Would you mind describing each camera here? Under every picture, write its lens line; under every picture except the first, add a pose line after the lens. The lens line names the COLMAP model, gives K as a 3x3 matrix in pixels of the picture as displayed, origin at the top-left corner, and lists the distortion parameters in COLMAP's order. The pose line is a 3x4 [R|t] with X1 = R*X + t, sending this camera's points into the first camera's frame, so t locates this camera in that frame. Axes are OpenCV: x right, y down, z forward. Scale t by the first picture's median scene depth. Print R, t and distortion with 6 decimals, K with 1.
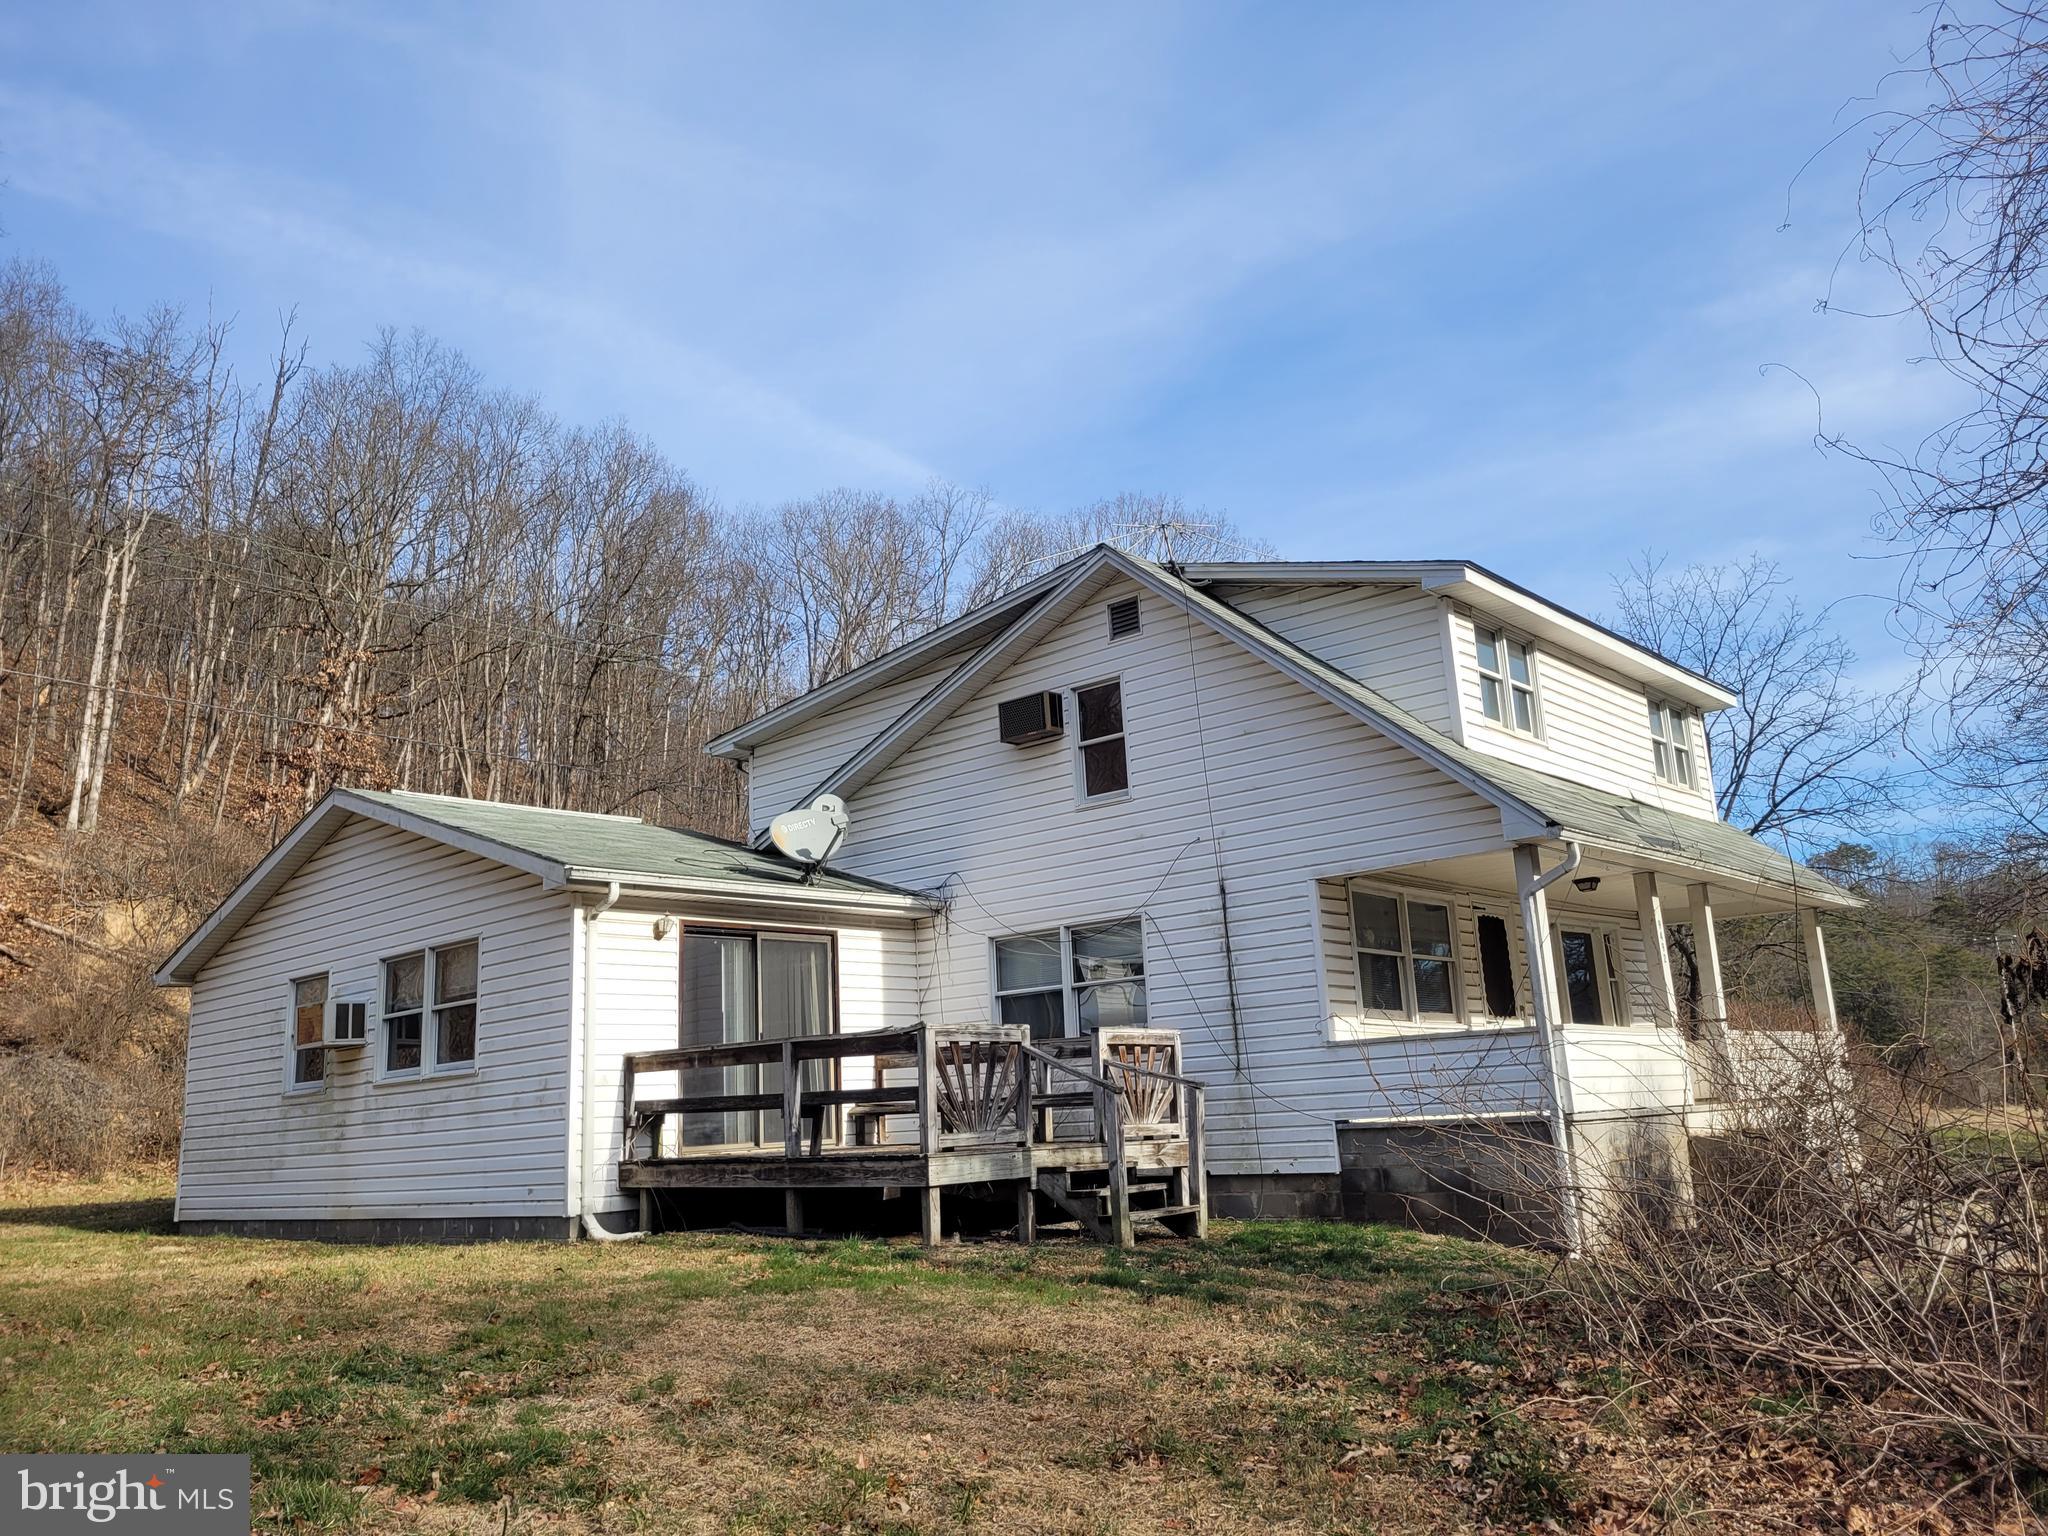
lens RADIAL K [[1583.2, 0, 1024.0], [0, 1583.2, 768.0], [0, 0, 1]] dist [0.004895, 0.000908]
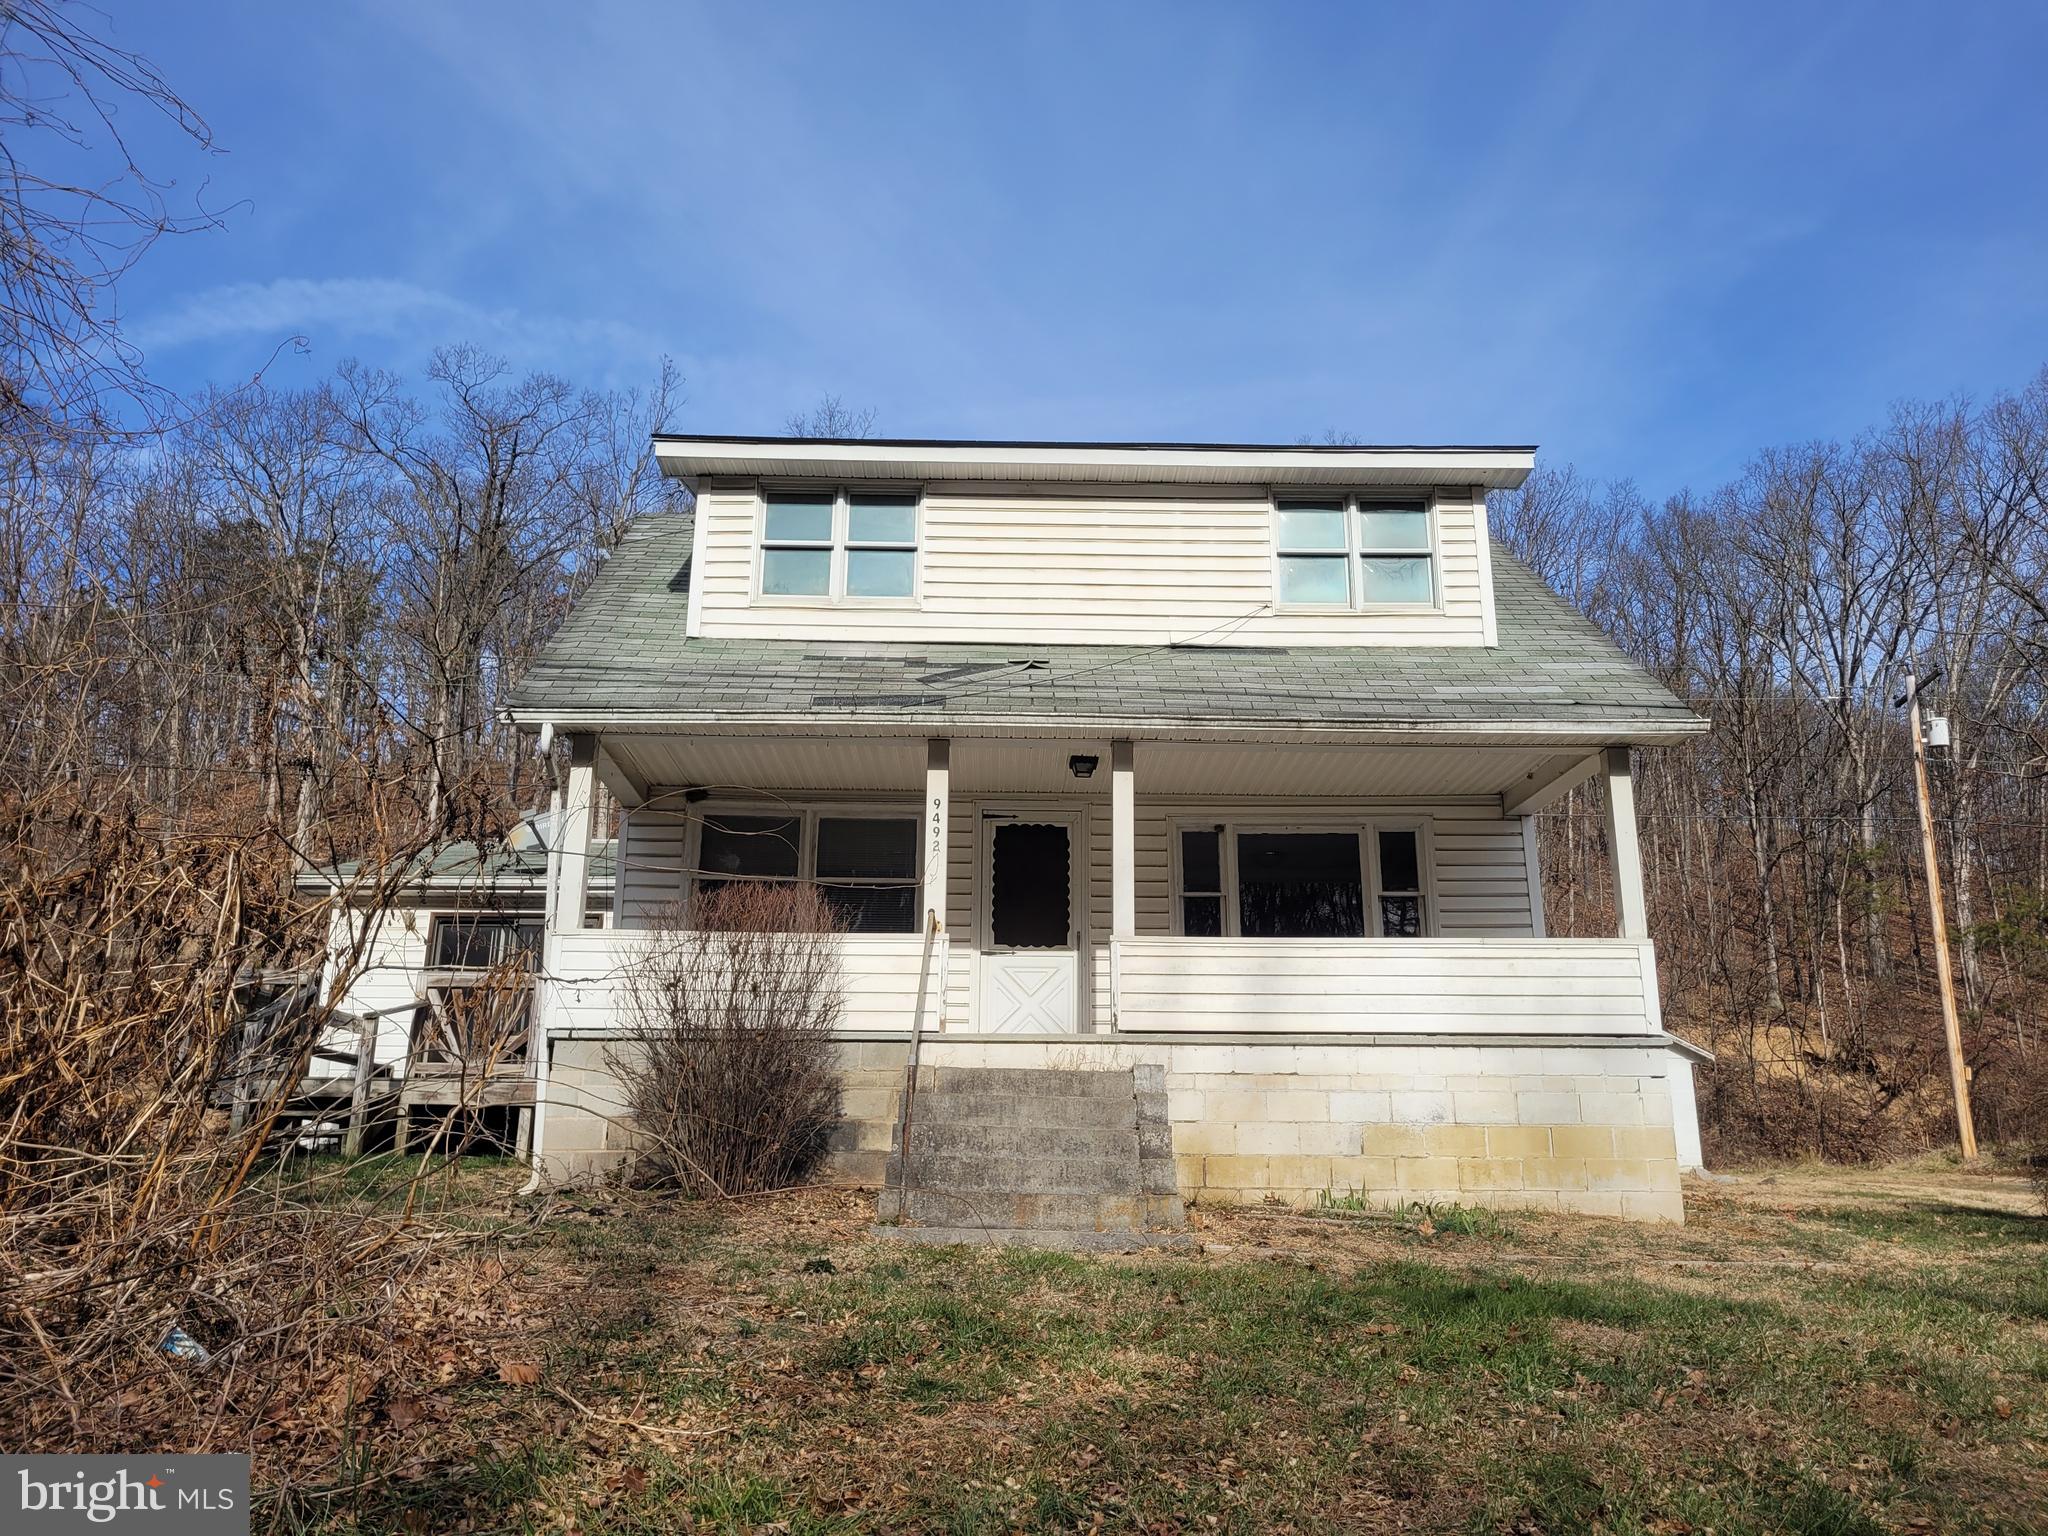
lens RADIAL K [[1583.2, 0, 1024.0], [0, 1583.2, 768.0], [0, 0, 1]] dist [0.004895, 0.000908]
pose [[0.661553, -0.158139, -0.733034, 0.992810], [0.119860, 0.987243, -0.104808, 0.166970], [0.740257, -0.018526, 0.672069, 0.511197]]
